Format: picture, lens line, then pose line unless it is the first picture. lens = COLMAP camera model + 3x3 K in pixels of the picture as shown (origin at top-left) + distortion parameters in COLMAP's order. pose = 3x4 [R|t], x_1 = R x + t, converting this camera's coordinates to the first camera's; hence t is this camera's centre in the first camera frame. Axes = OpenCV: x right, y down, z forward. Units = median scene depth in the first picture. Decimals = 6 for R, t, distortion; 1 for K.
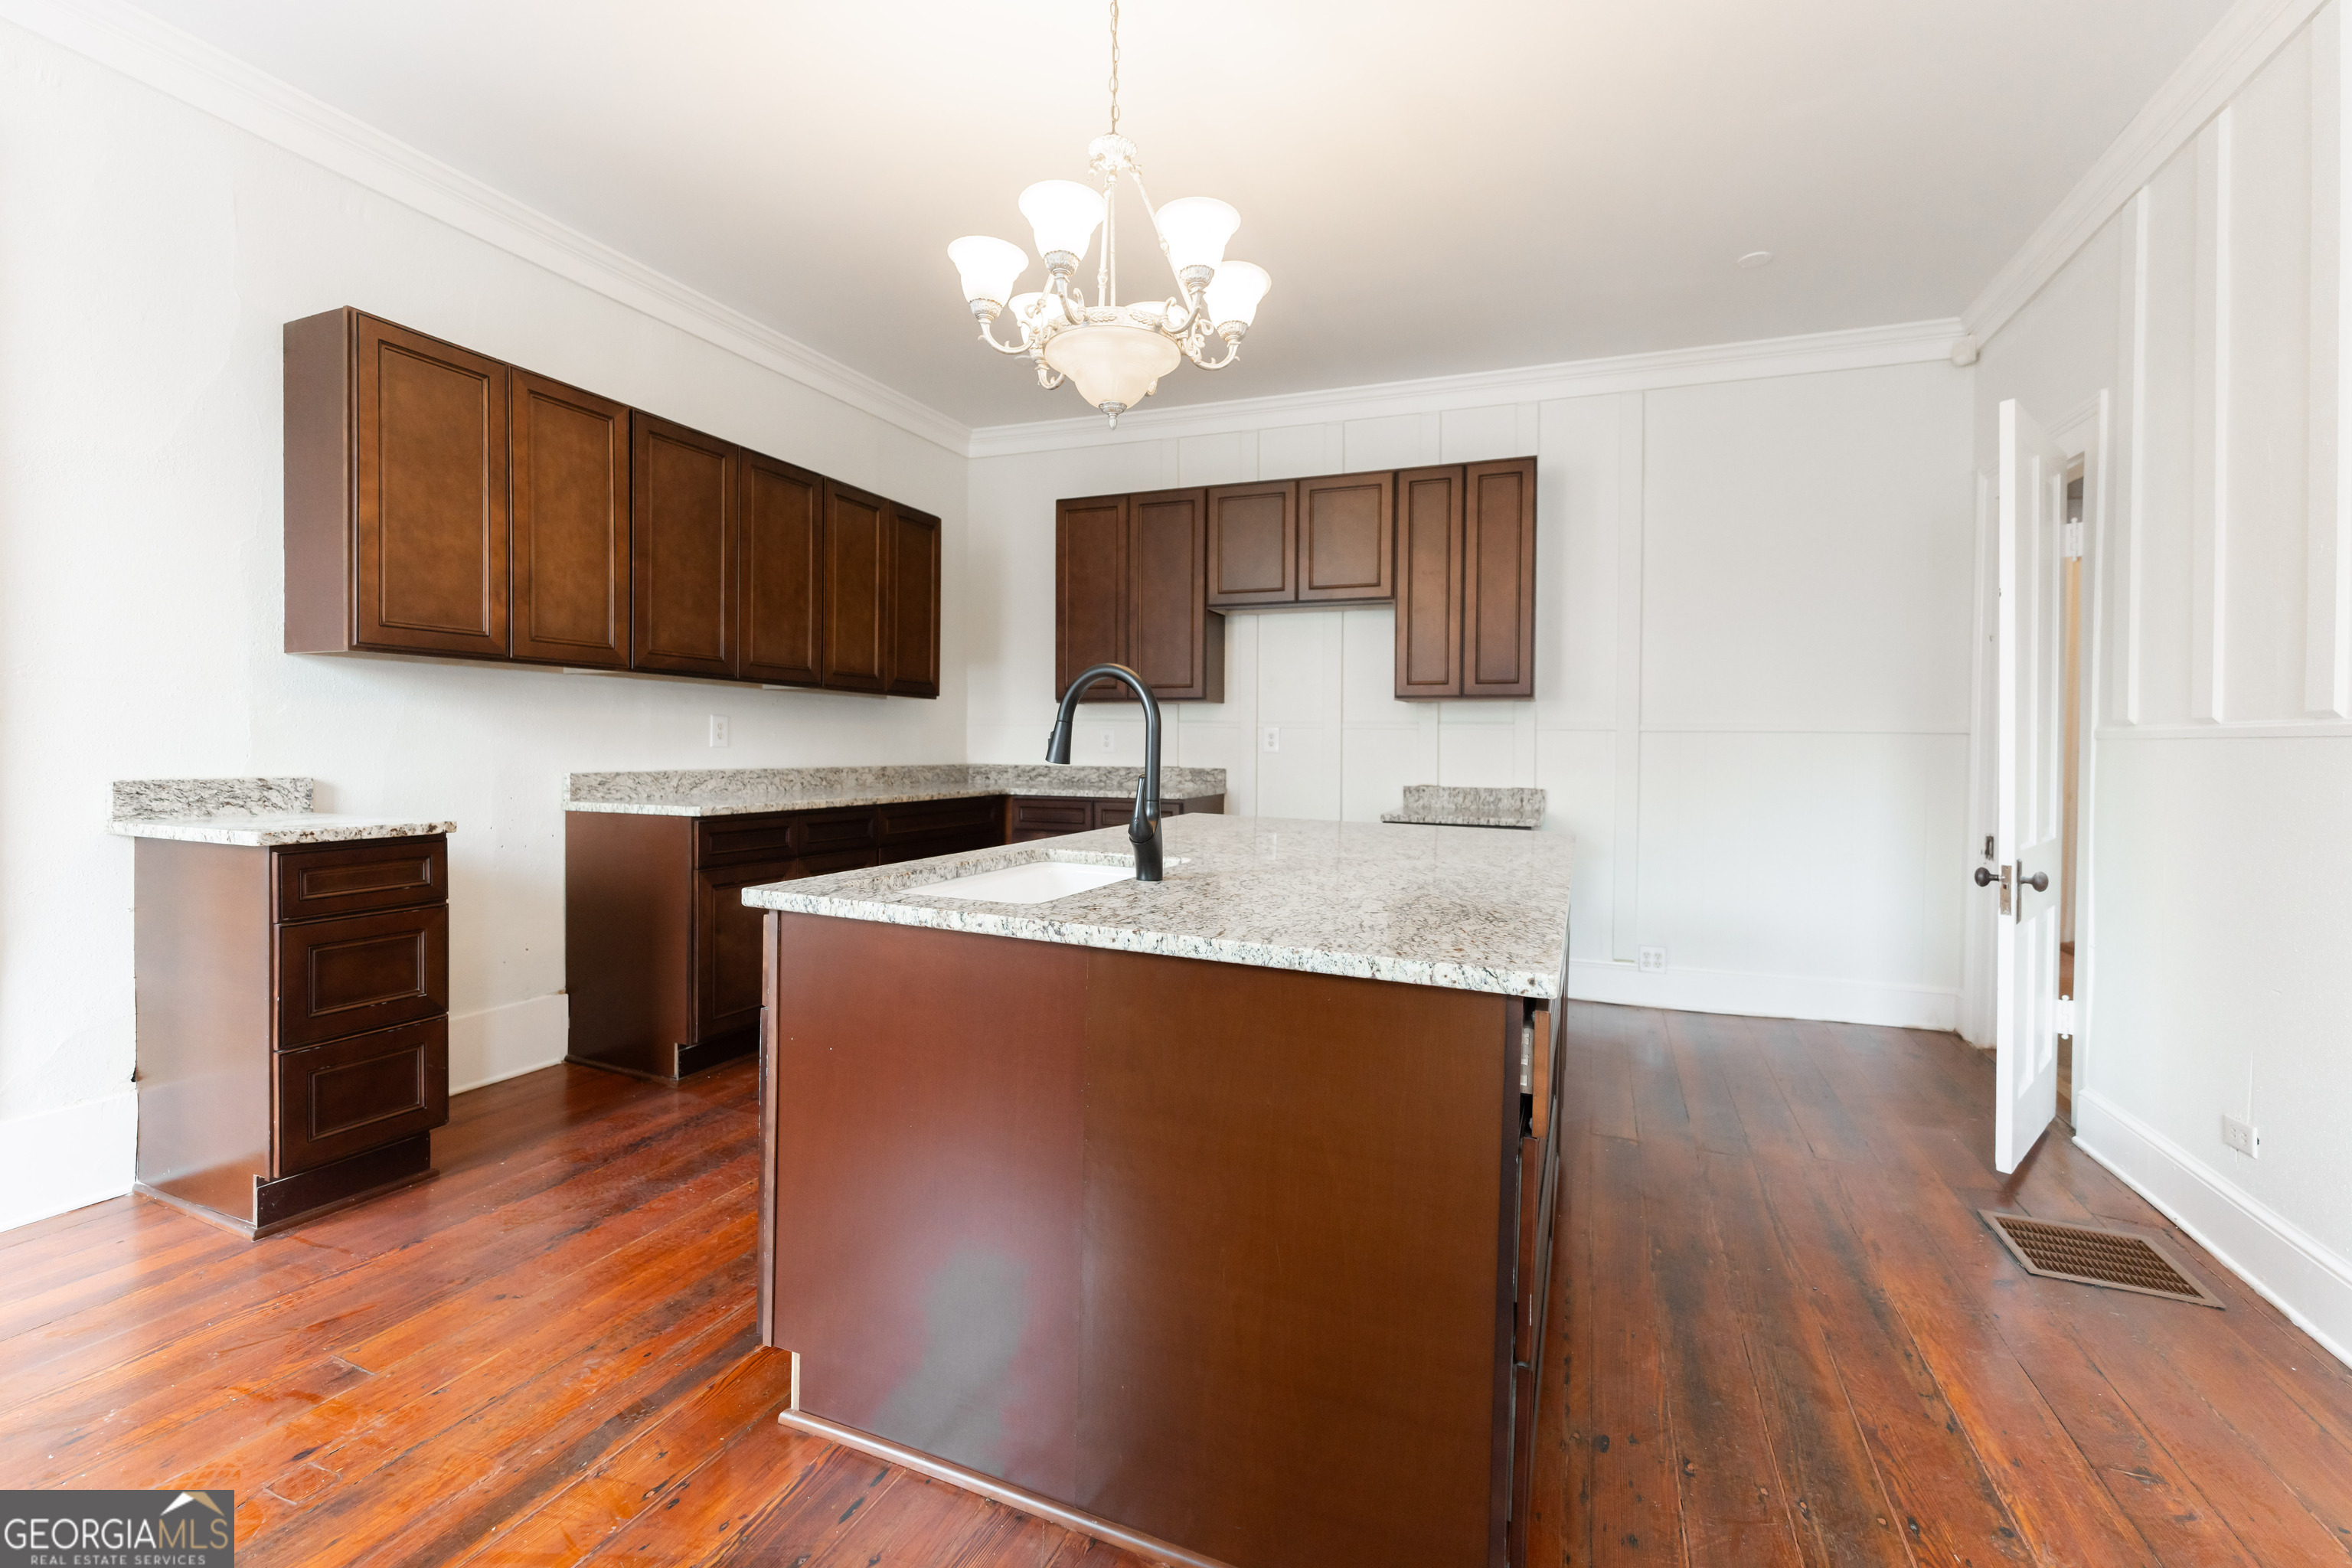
lens RADIAL K [[970.5, 0, 1127.1], [0, 970.5, 745.8], [0, 0, 1]] dist [-0.000710, -0.000189]
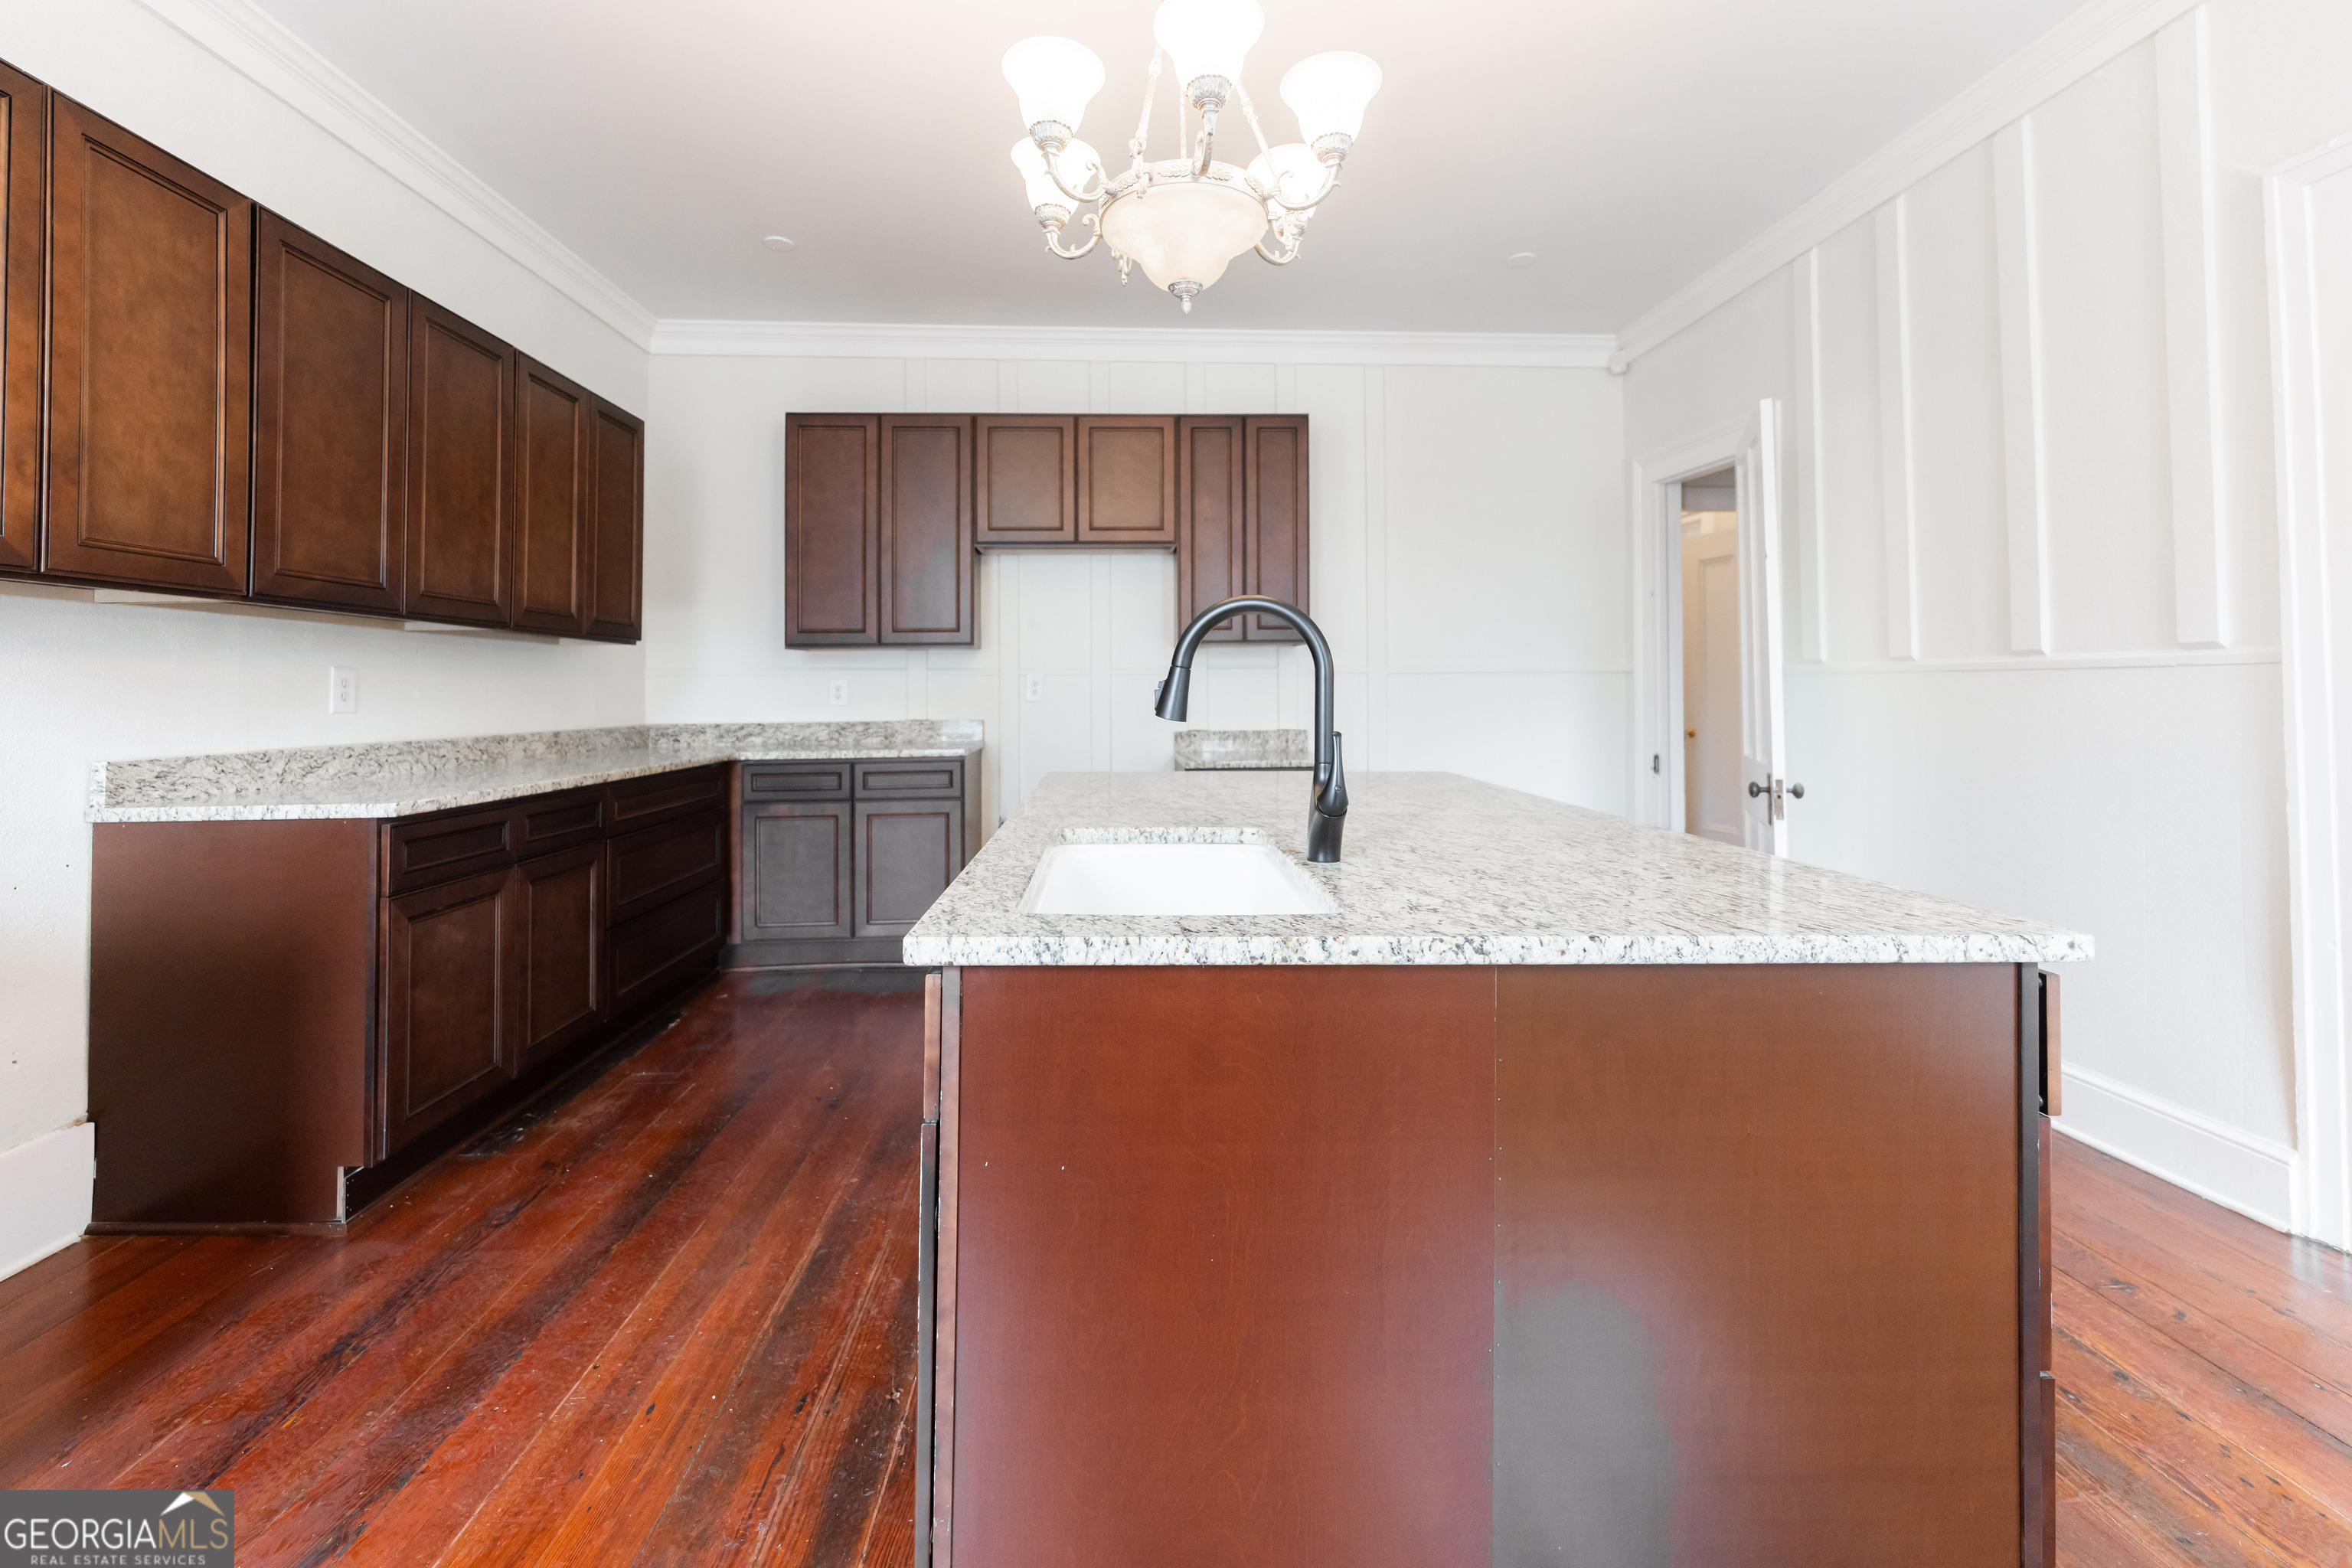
lens RADIAL K [[970.5, 0, 1157.6], [0, 970.5, 657.3], [0, 0, 1]] dist [-0.000710, -0.000189]
pose [[0.910377, -0.005993, 0.413736, -0.215113], [0.021328, 0.999246, -0.032455, -0.004415], [-0.413229, 0.038370, 0.909818, 0.151013]]
